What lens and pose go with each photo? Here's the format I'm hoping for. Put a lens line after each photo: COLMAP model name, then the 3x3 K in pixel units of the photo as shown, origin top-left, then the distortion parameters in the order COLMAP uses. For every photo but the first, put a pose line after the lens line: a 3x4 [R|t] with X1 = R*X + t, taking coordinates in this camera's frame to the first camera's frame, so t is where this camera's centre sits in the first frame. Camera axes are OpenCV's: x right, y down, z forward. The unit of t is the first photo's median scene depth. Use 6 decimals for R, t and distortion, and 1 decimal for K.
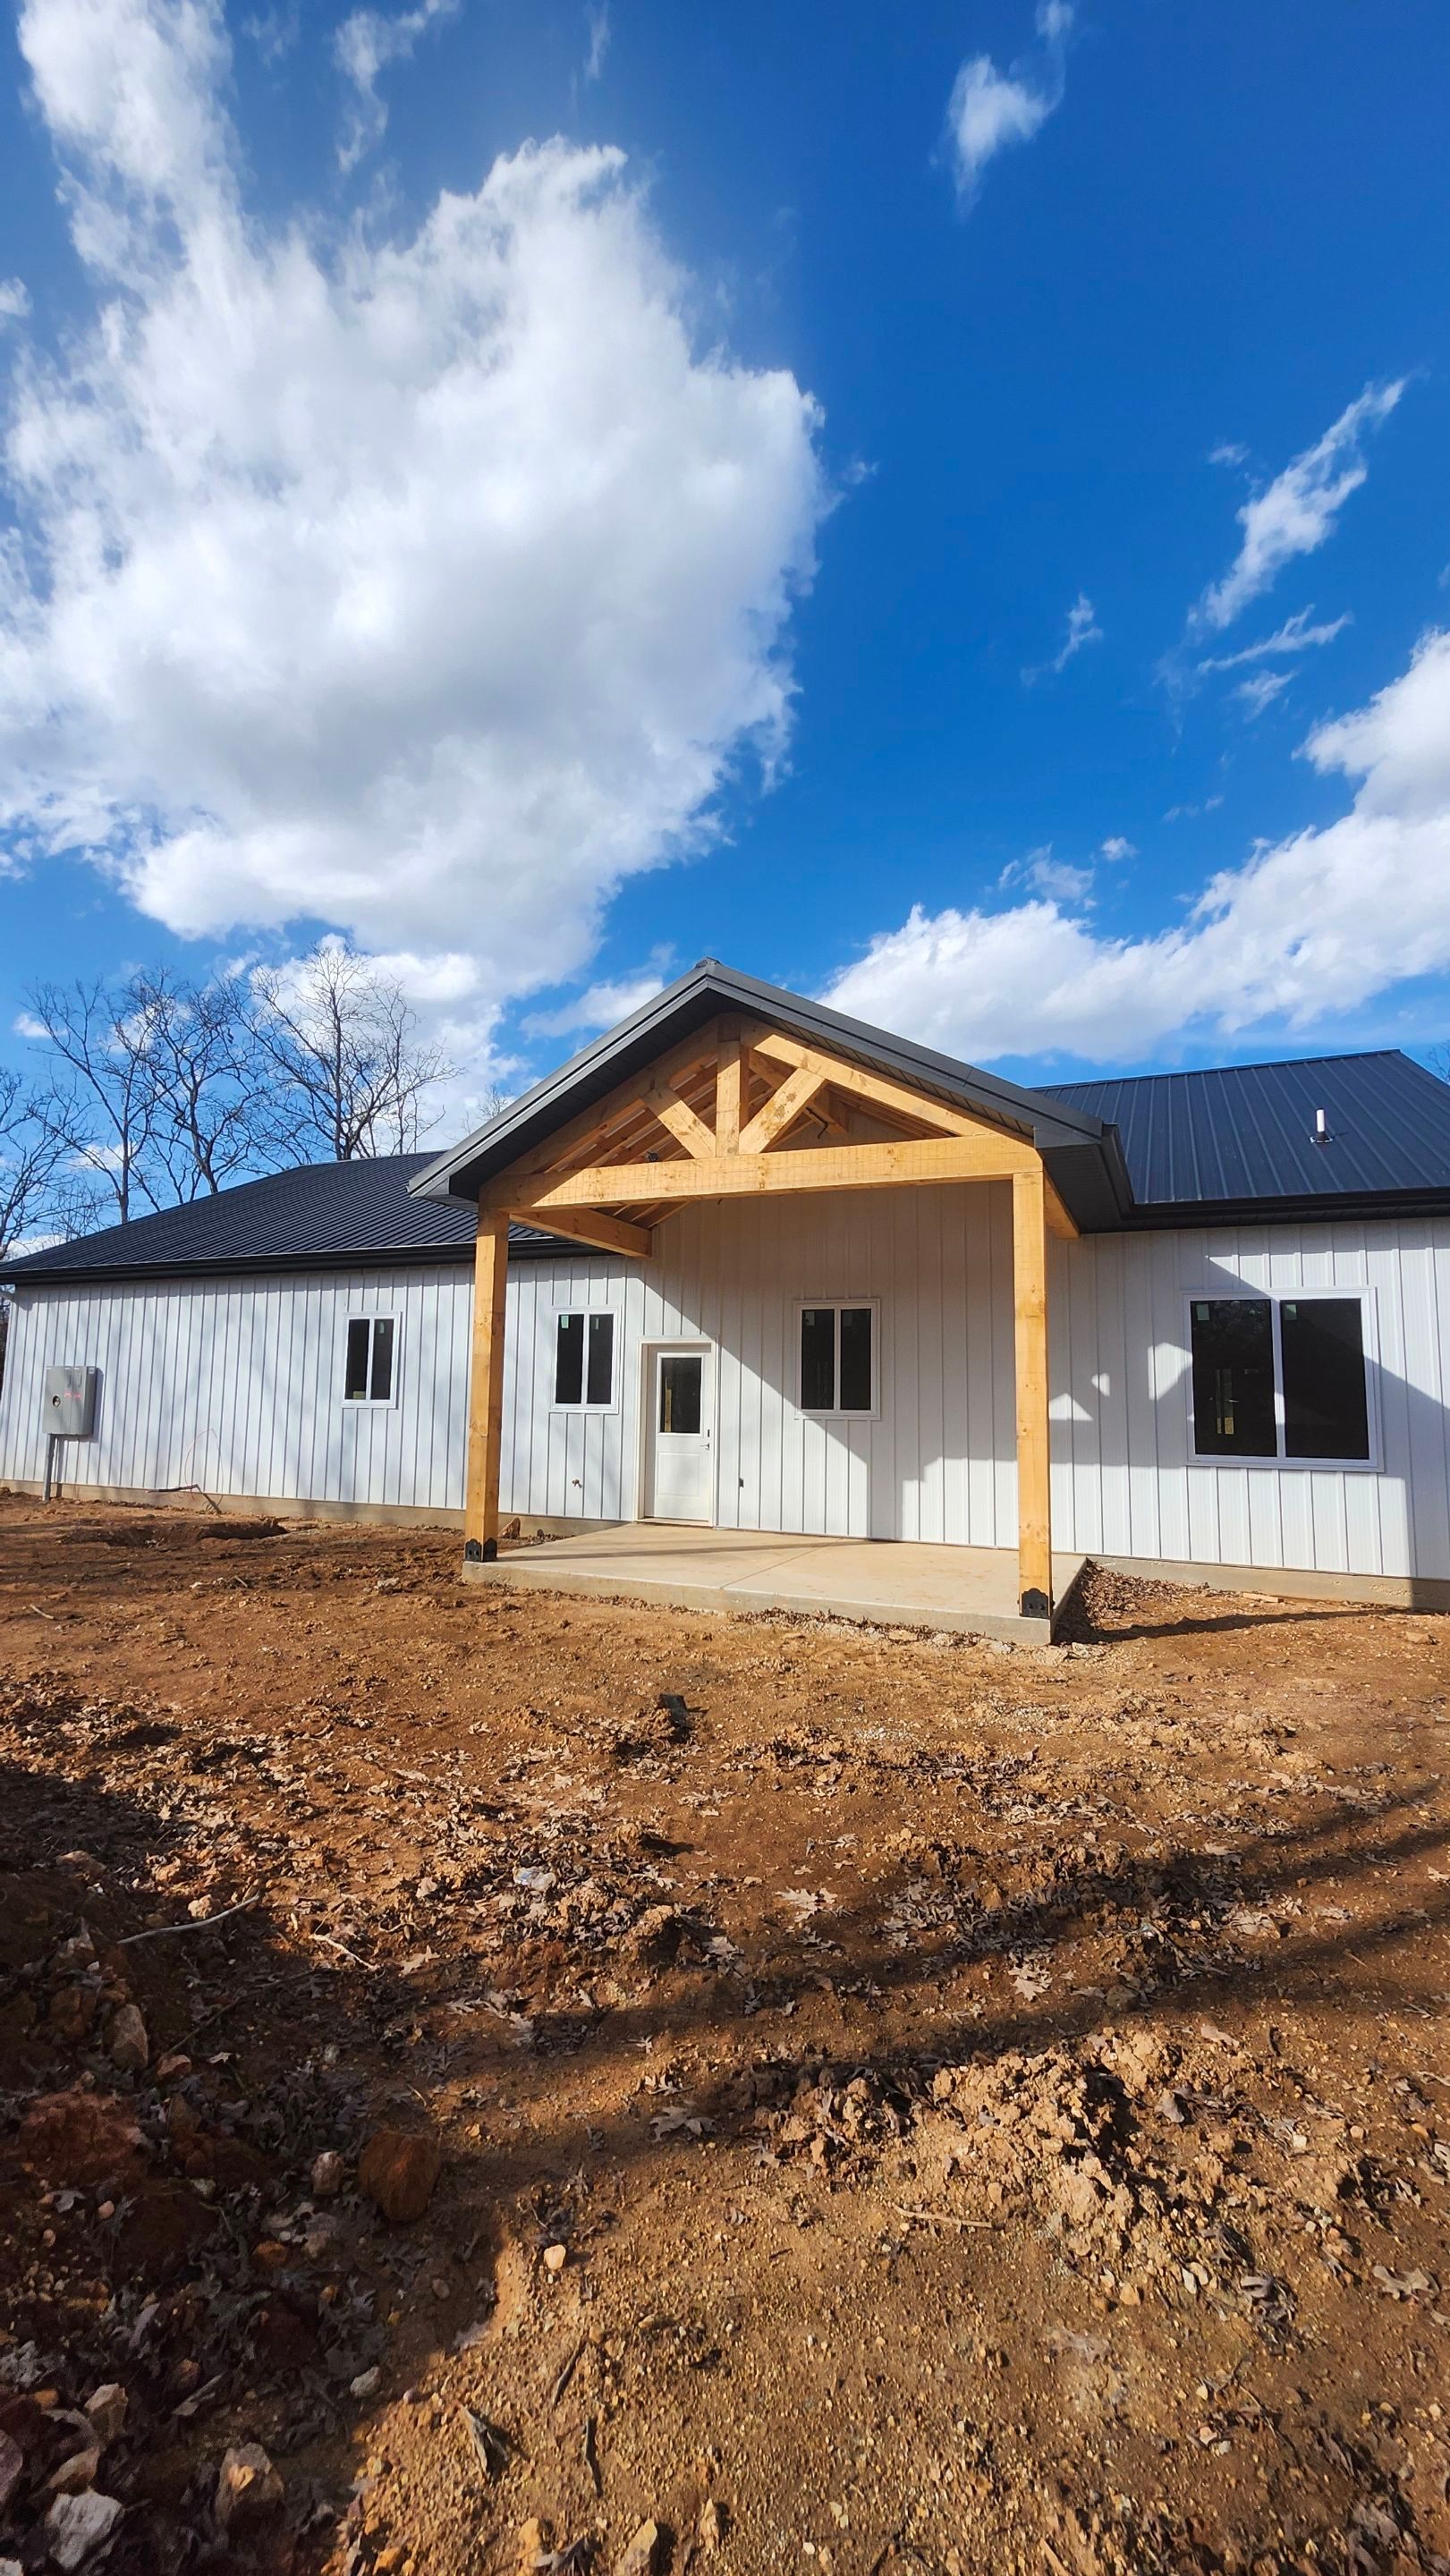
lens RADIAL K [[967.3, 0, 725.0], [0, 967.3, 1288.0], [0, 0, 1]] dist [-0.000582, -0.000032]
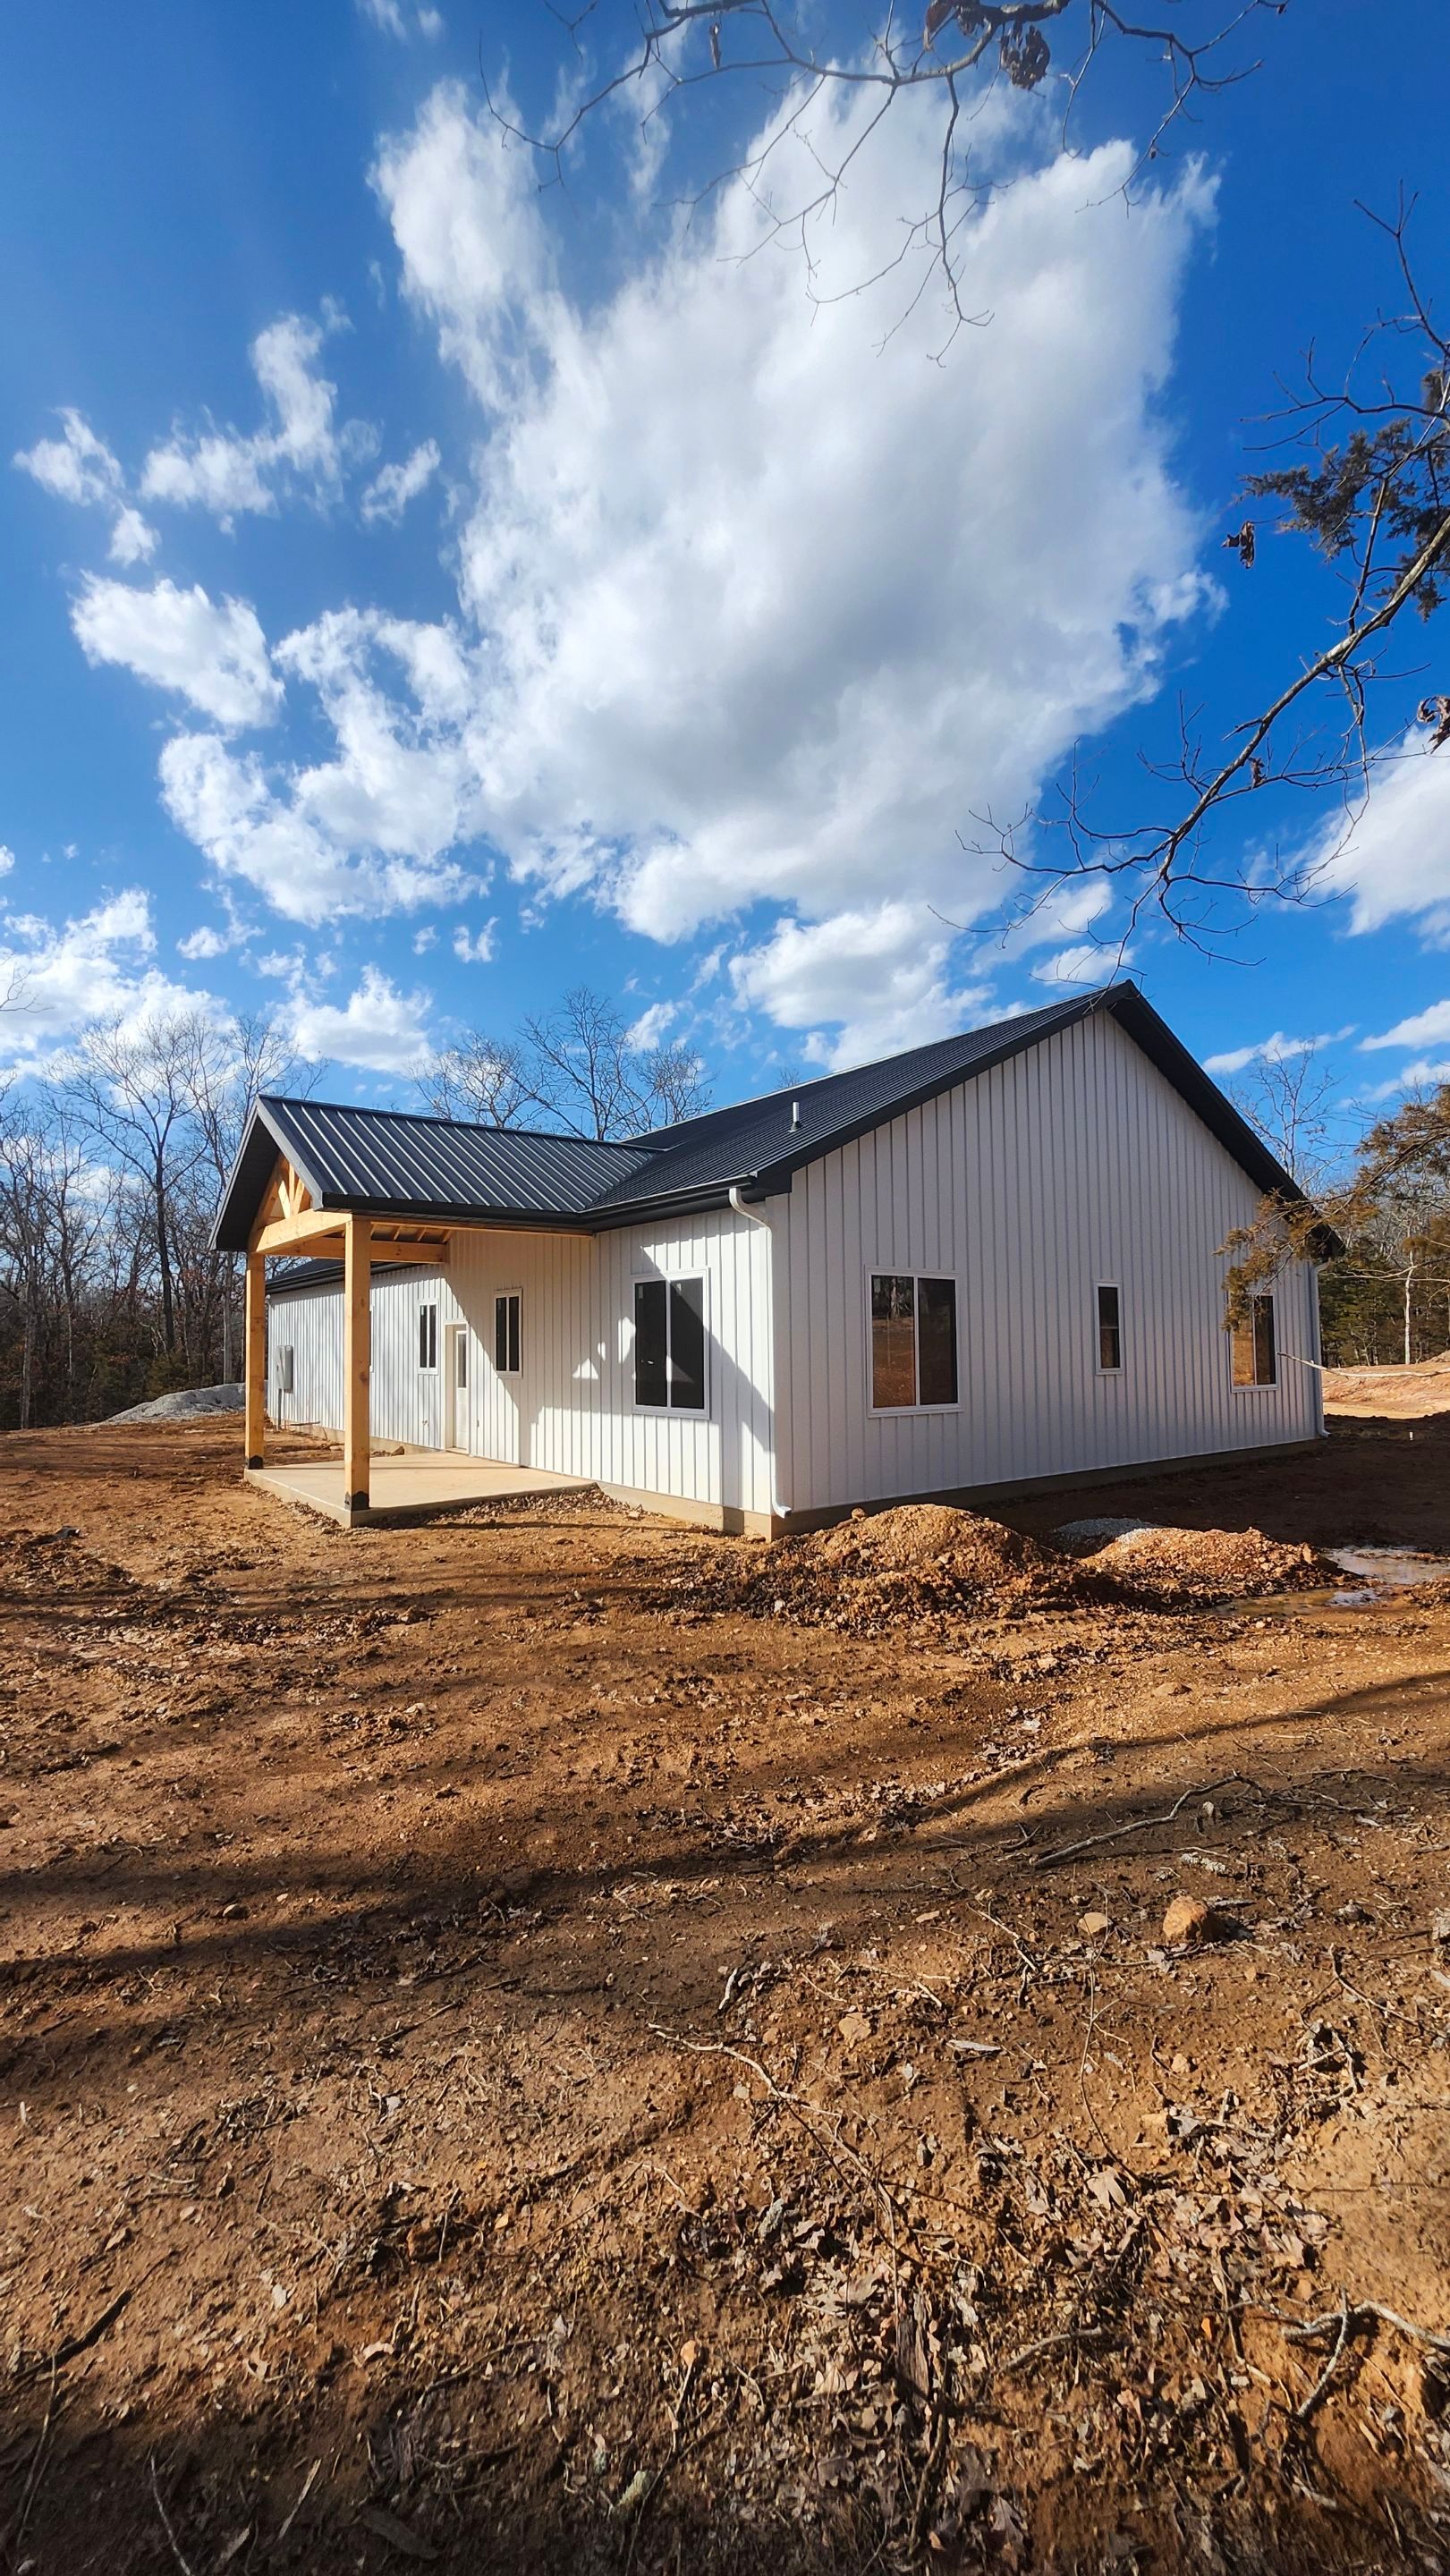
lens RADIAL K [[1021.4, 0, 725.0], [0, 1021.4, 1288.0], [0, 0, 1]] dist [-0.000135, 0.000097]
pose [[0.867705, -0.053254, -0.494219, 0.105843], [0.078091, 0.996503, 0.029729, -0.000927], [0.490908, -0.064390, 0.868829, -0.007633]]
